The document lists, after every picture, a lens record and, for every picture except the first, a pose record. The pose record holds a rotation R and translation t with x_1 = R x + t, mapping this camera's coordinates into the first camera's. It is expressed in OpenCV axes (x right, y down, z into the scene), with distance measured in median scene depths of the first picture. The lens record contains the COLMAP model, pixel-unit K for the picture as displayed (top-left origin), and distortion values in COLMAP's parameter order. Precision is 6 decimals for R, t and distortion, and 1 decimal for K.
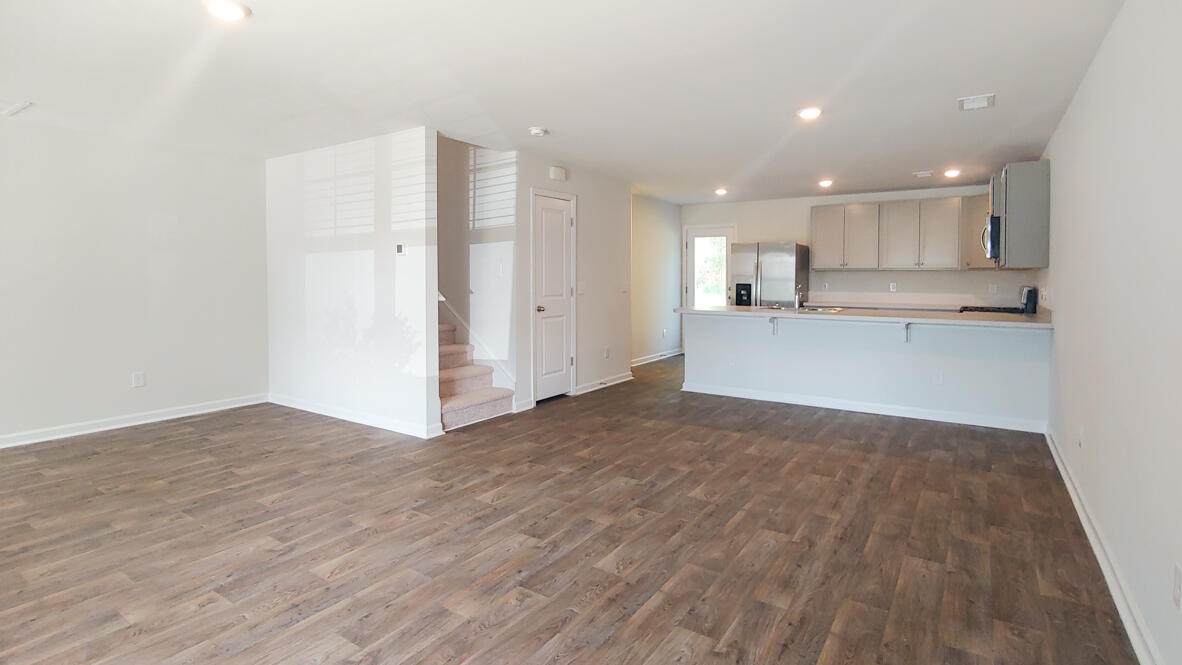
lens RADIAL K [[591.2, 0, 587.4], [0, 591.2, 297.7], [0, 0, 1]] dist [-0.021095, 0.000088]
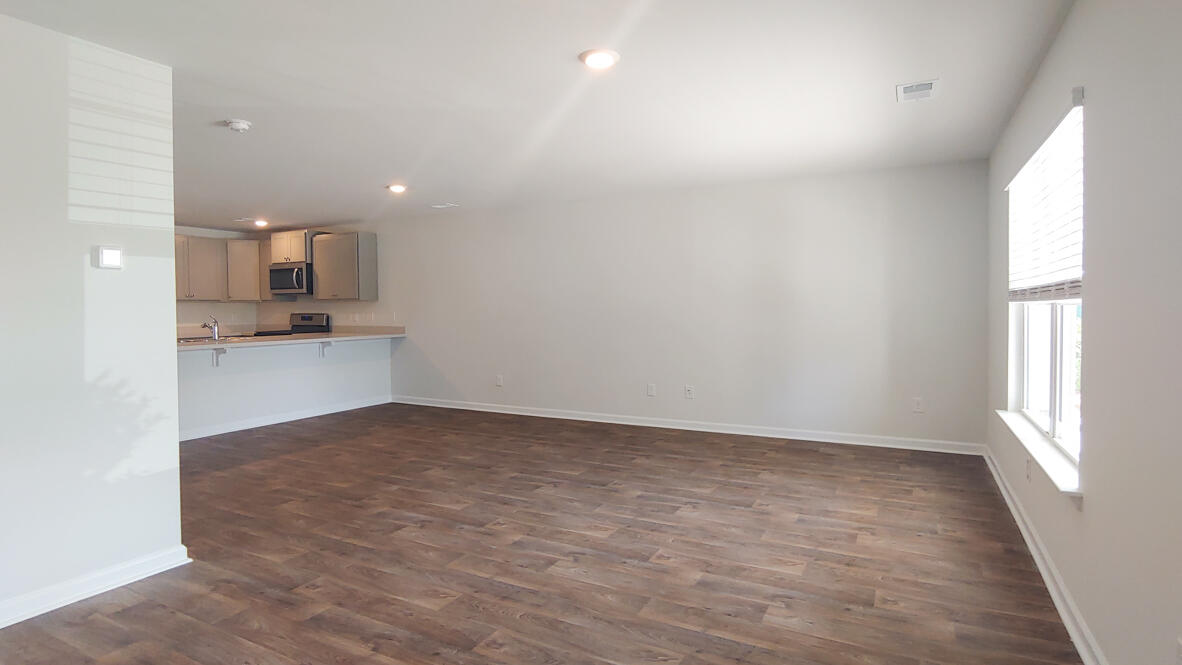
lens RADIAL K [[586.7, 0, 585.8], [0, 586.7, 317.9], [0, 0, 1]] dist [-0.001748, -0.000256]
pose [[-0.091940, -0.020051, 0.995563, -1.149127], [0.039891, 0.998920, 0.023803, -0.027176], [-0.994965, 0.041903, -0.091041, 0.759093]]
